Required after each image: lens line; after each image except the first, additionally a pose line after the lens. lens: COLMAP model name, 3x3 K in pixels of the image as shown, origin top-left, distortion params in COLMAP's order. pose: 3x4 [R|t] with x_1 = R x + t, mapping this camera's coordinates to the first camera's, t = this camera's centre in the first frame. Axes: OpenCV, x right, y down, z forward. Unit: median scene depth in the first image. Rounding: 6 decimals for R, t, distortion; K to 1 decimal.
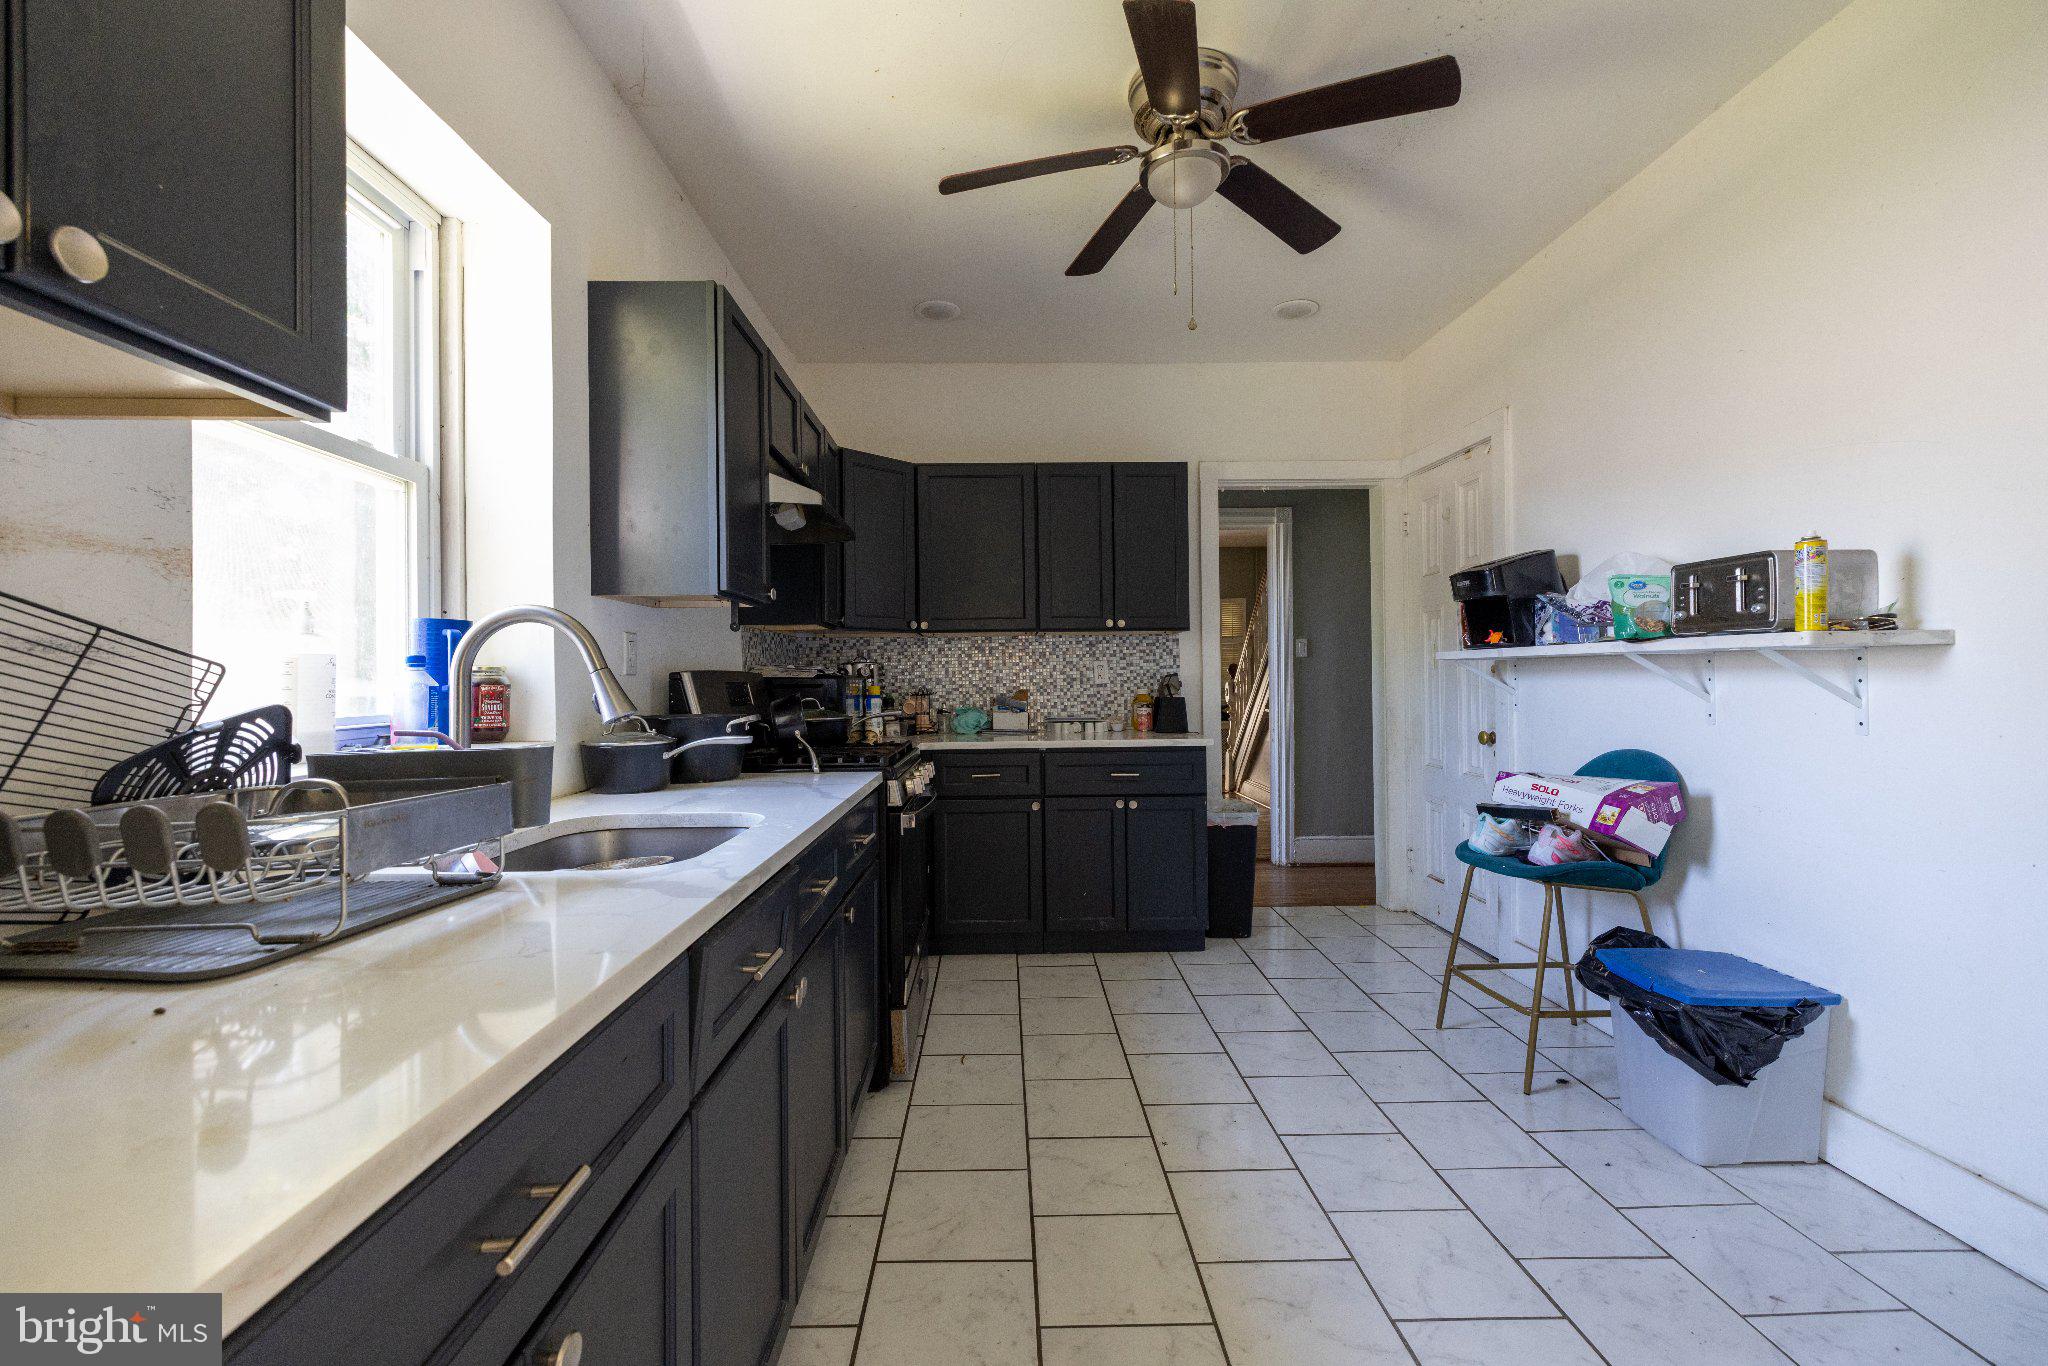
lens RADIAL K [[860.9, 0, 1018.9], [0, 860.9, 677.5], [0, 0, 1]] dist [0.008626, 0.000112]
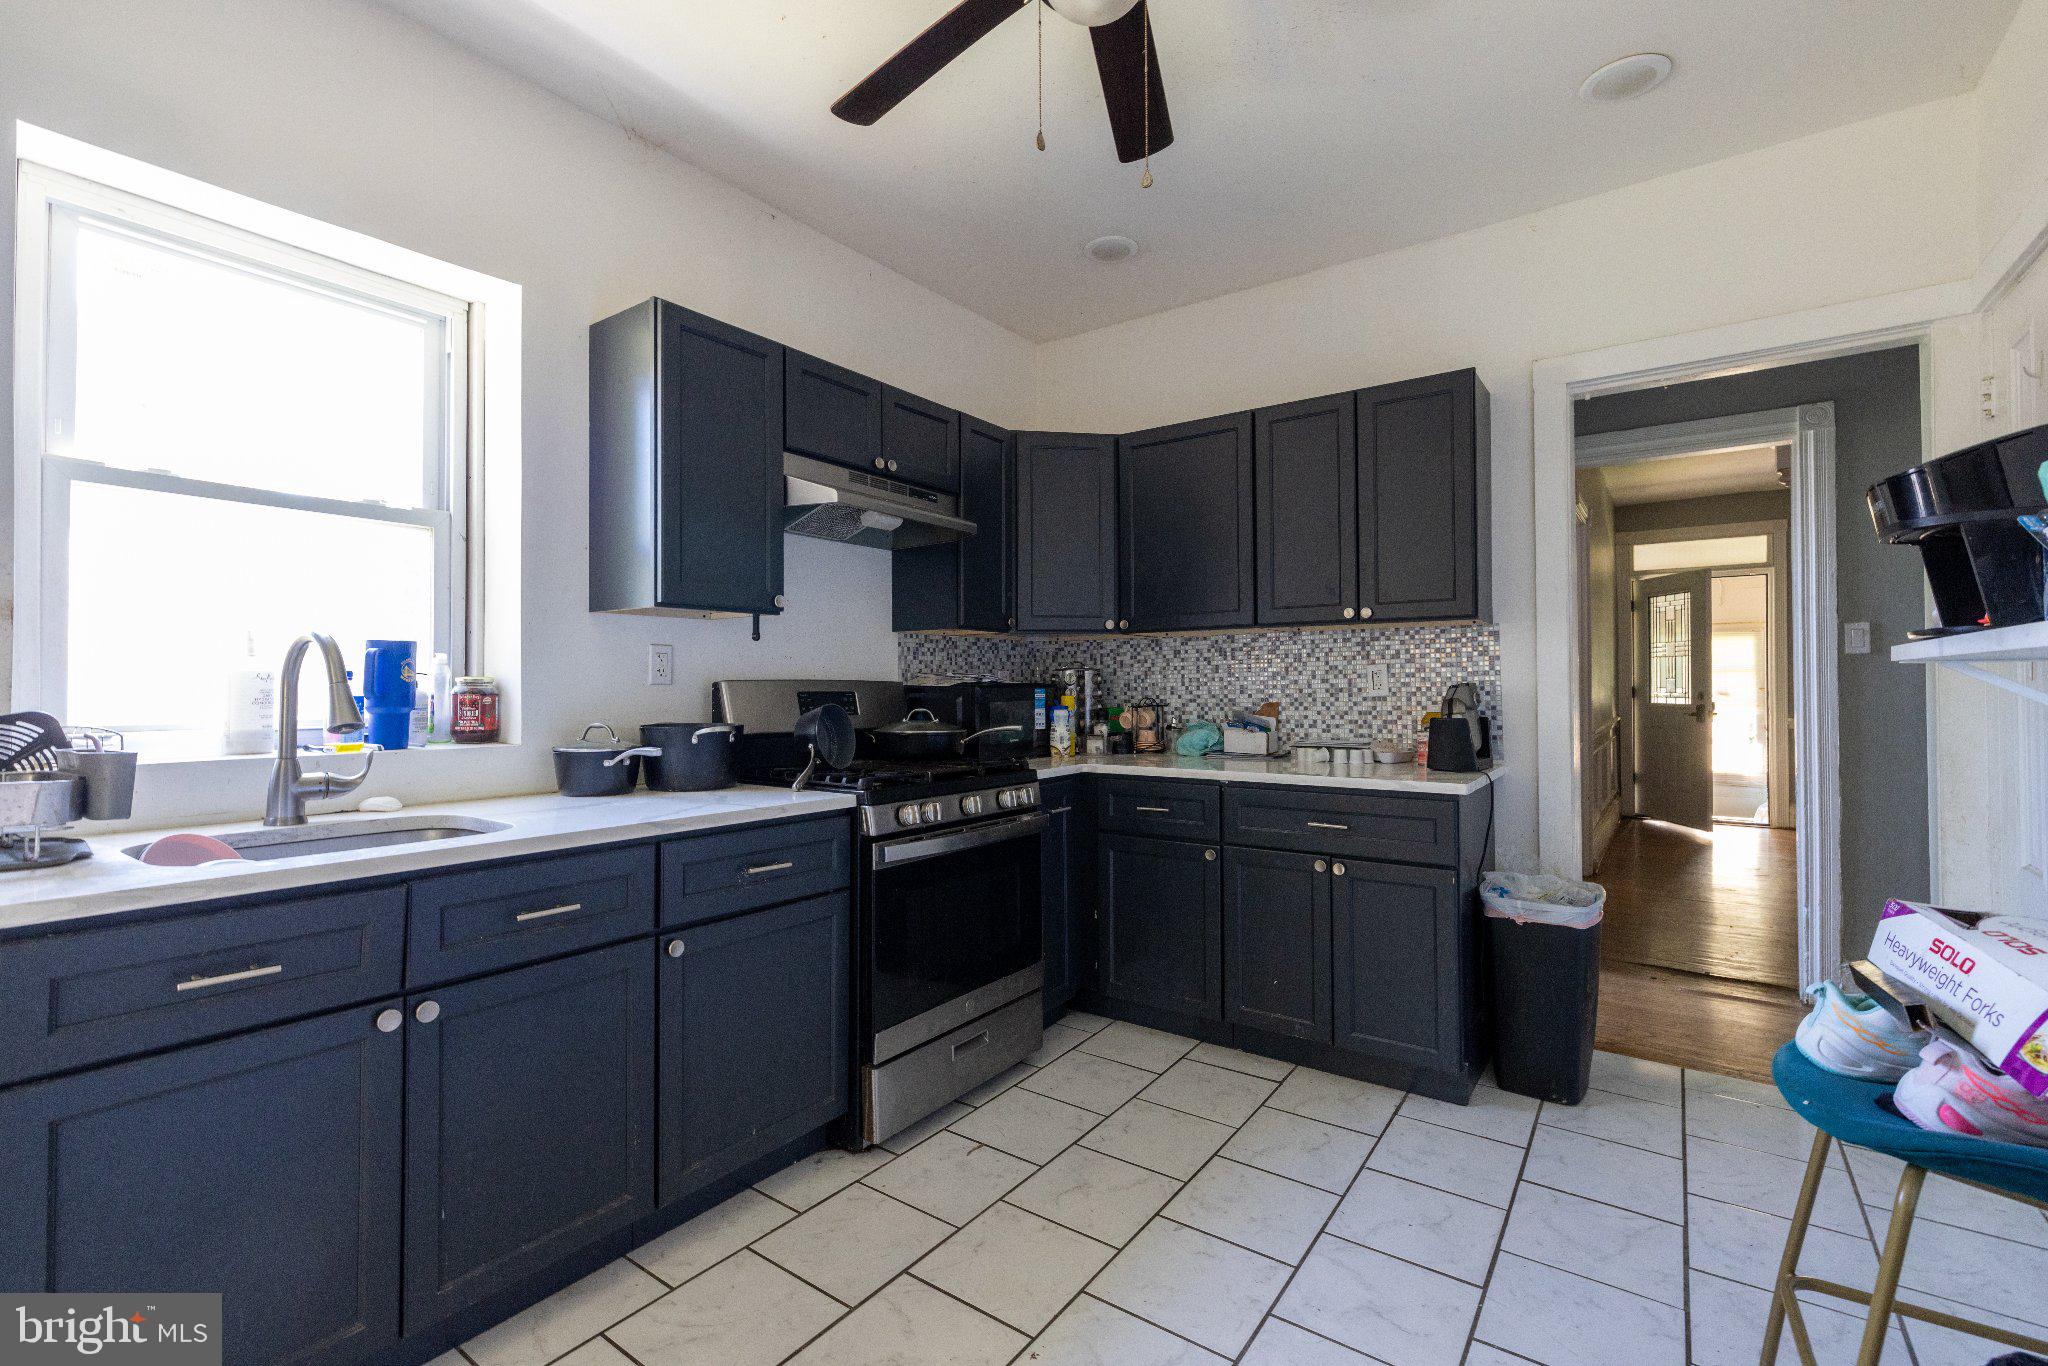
lens RADIAL K [[912.5, 0, 1020.5], [0, 912.5, 673.6], [0, 0, 1]] dist [0.009030, -0.000029]
pose [[0.793436, 0.000081, -0.608654, 0.351859], [-0.003695, 0.999982, -0.004684, -0.007788], [0.608643, 0.005966, 0.793422, 0.226053]]
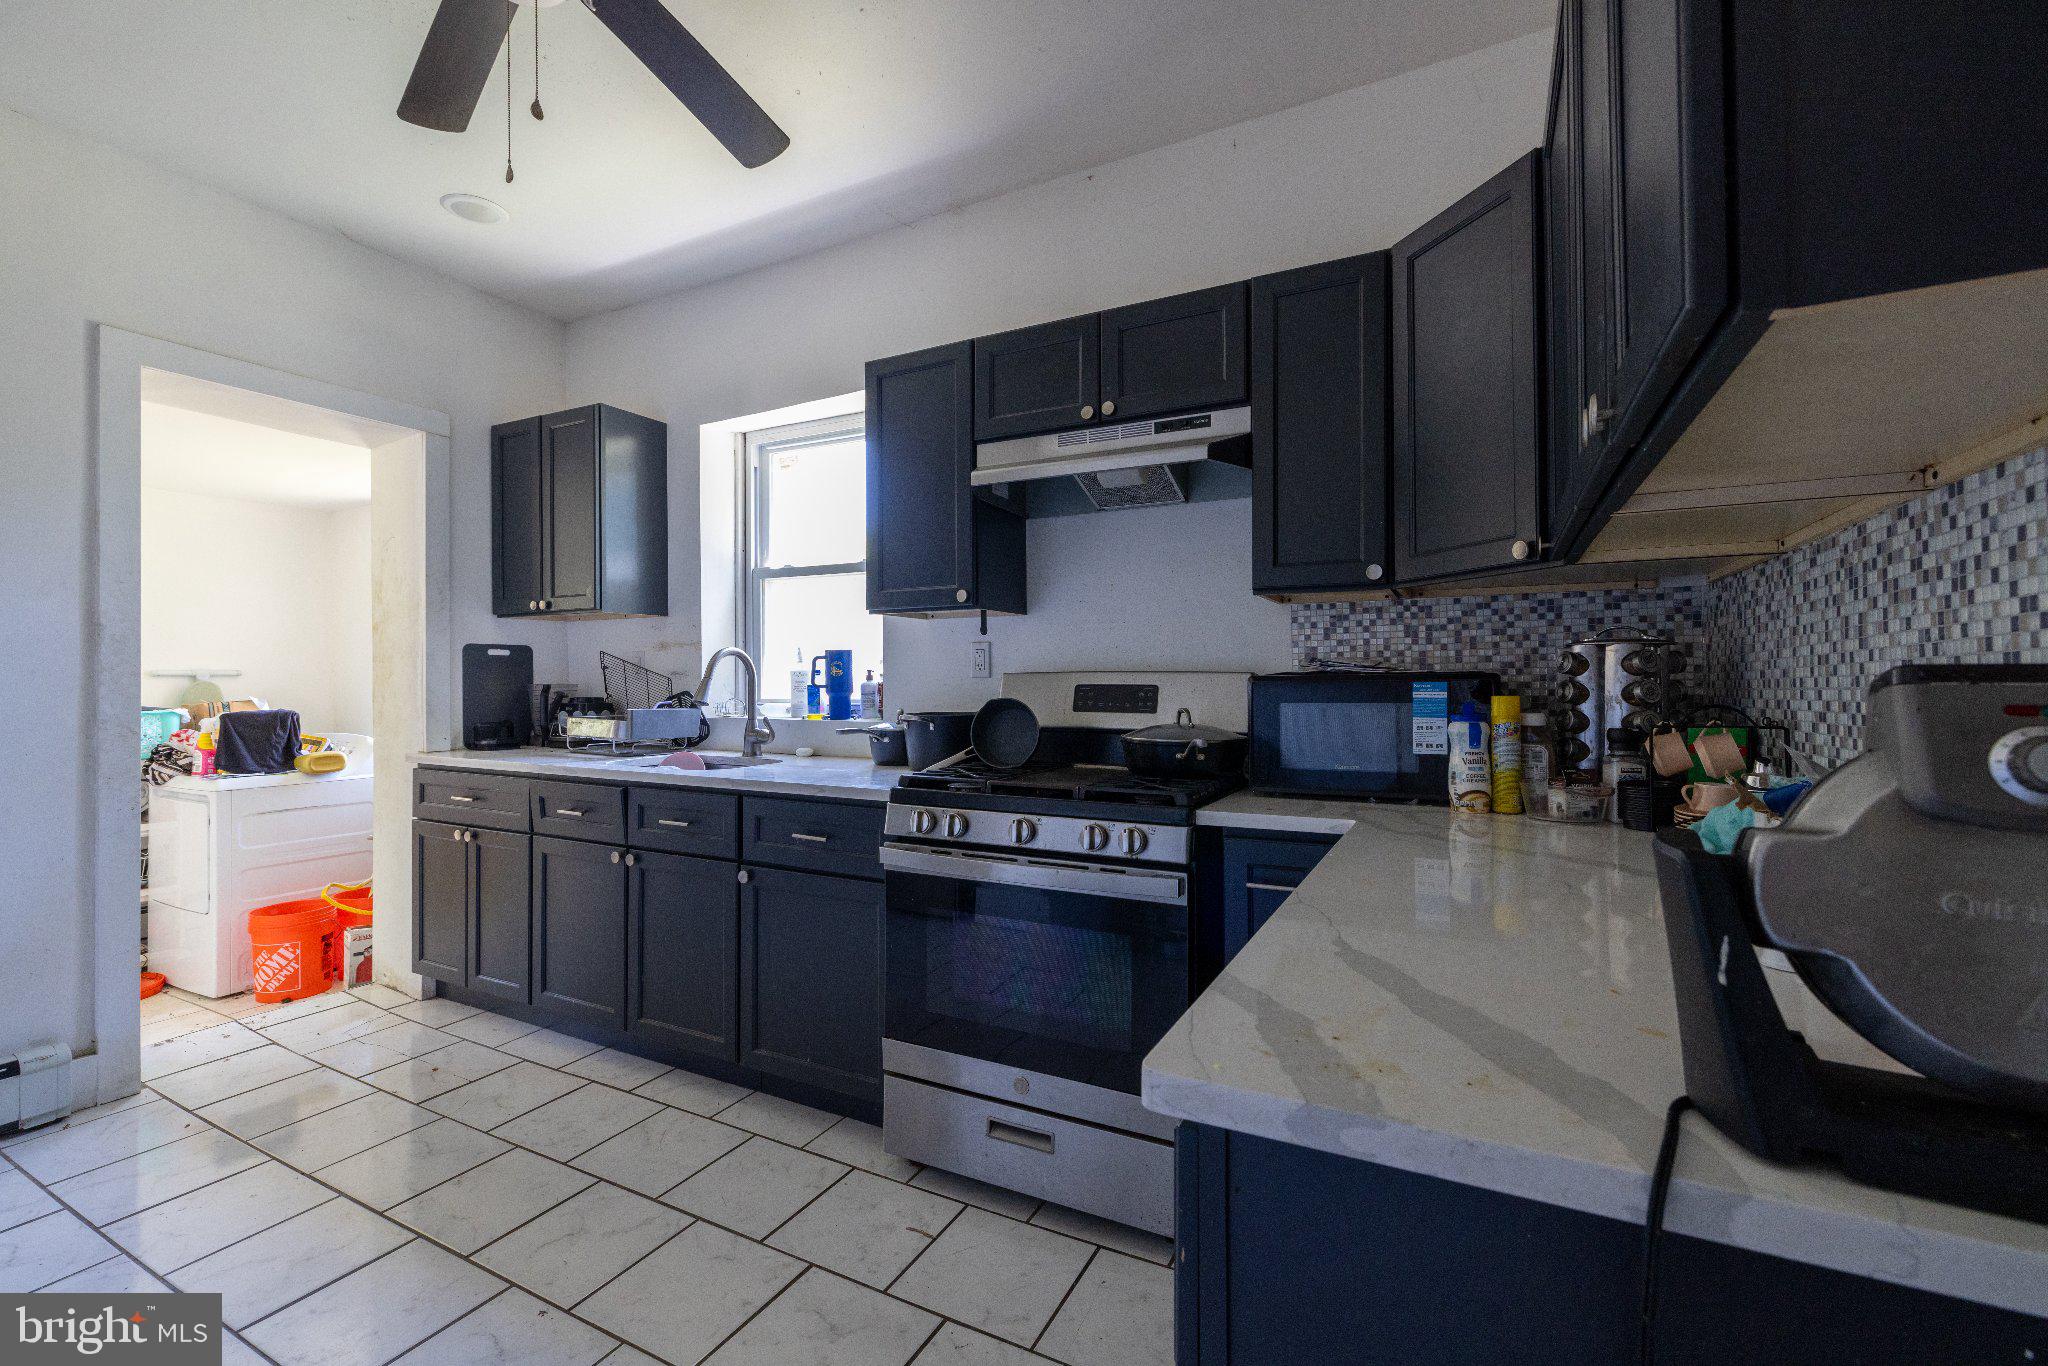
lens RADIAL K [[860.9, 0, 1028.8], [0, 860.9, 685.3], [0, 0, 1]] dist [0.008626, 0.000112]
pose [[-0.483478, 0.015508, -0.875219, 0.343325], [0.011033, 0.999872, 0.011622, -0.003333], [0.875287, -0.004037, -0.483587, 0.999496]]
